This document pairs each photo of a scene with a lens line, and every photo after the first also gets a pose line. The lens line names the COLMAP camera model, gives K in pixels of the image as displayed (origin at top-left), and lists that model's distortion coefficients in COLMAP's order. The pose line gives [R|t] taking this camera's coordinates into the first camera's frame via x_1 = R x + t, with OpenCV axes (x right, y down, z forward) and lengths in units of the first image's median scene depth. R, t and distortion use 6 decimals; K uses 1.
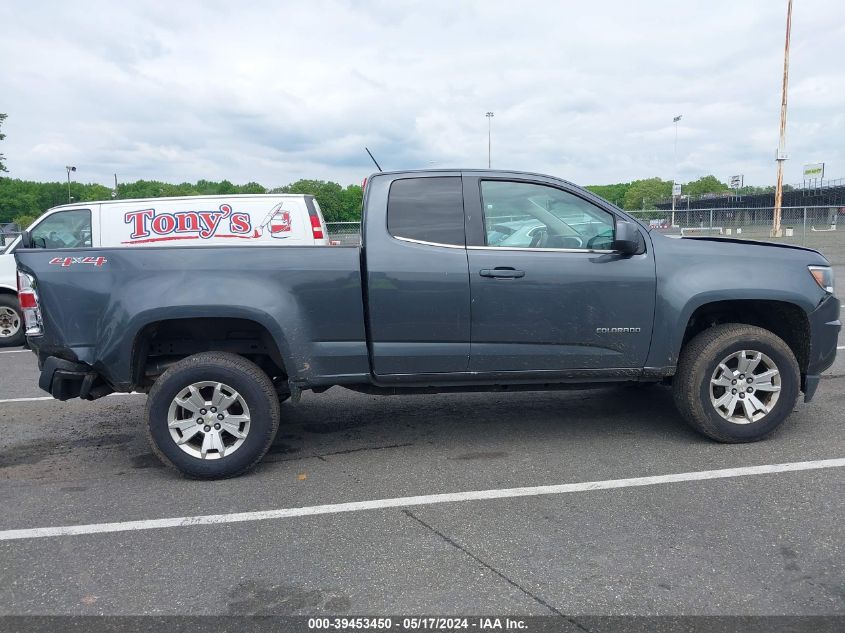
lens RADIAL K [[626.3, 0, 422.5], [0, 626.3, 316.5], [0, 0, 1]] dist [0.065880, -0.120116]
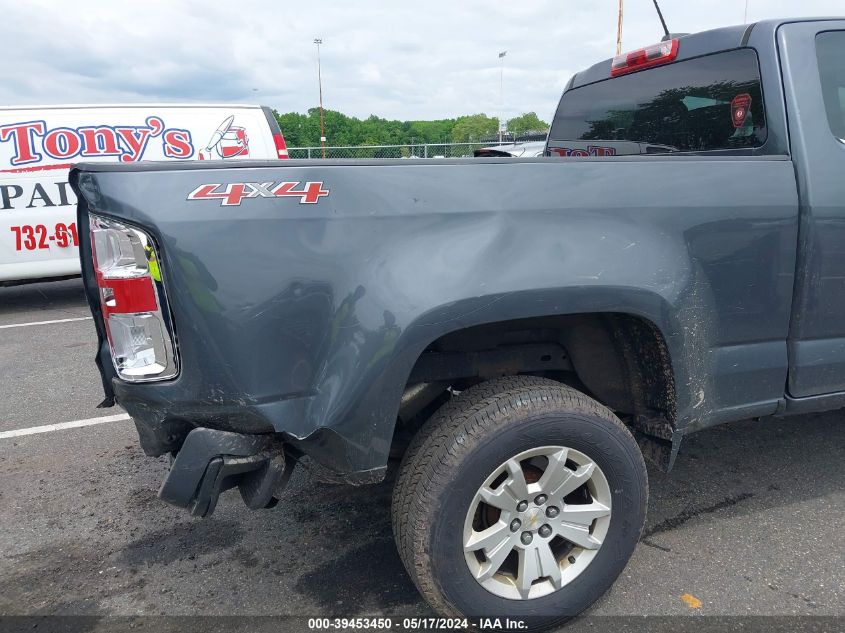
lens RADIAL K [[640.0, 0, 422.5], [0, 640.0, 316.5], [0, 0, 1]] dist [-0.007290, 0.011001]
pose [[0.969450, -0.052940, 0.239506, -0.528876], [0.029605, 0.994547, 0.100002, -0.044910], [-0.243494, -0.089856, 0.965731, 0.555633]]
